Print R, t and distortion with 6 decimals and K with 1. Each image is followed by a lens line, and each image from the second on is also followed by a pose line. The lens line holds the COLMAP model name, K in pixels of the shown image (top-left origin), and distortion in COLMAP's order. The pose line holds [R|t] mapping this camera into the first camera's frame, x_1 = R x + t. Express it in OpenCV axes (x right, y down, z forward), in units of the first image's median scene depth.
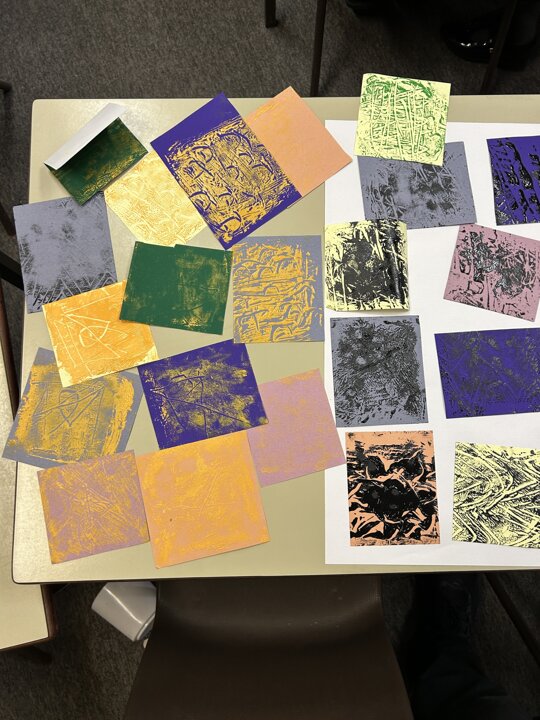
lens RADIAL K [[543.2, 0, 270.1], [0, 543.2, 359.9], [0, 0, 1]] dist [0.045010, -0.060161]
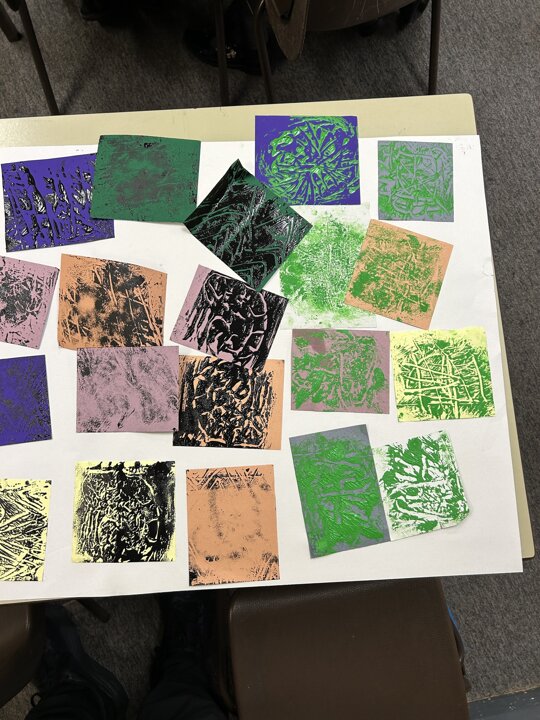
lens RADIAL K [[543.2, 0, 271.4], [0, 543.2, 360.6], [0, 0, 1]] dist [0.045010, -0.060161]
pose [[0.998035, -0.055860, 0.028396, 0.867440], [0.055678, 0.998423, 0.007165, -0.032594], [-0.028751, -0.005569, 0.999571, 0.002615]]
